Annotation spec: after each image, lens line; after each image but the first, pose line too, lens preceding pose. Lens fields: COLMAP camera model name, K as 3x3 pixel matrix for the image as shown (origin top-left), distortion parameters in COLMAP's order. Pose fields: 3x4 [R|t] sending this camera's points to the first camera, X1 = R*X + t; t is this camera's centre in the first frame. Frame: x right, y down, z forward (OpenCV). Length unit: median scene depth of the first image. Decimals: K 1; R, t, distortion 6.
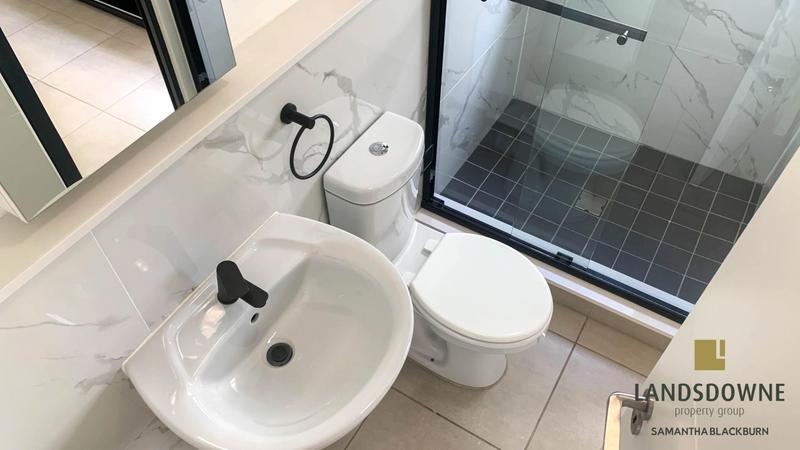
lens RADIAL K [[615.2, 0, 400.0], [0, 615.2, 225.0], [0, 0, 1]] dist [0.001494, -0.002290]
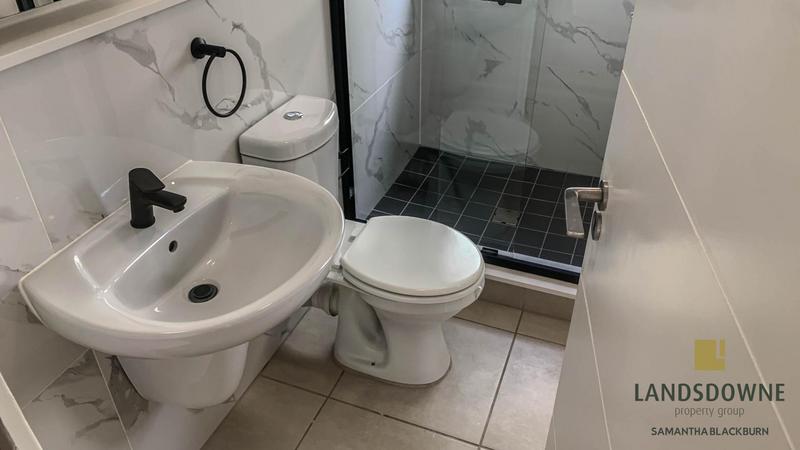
lens RADIAL K [[608.7, 0, 402.7], [0, 608.7, 218.2], [0, 0, 1]] dist [0.091577, -0.147681]
pose [[0.984624, -0.101568, 0.142123, -0.012779], [0.136301, 0.955560, -0.261395, 0.245638], [-0.109257, 0.276747, 0.954711, 0.034954]]
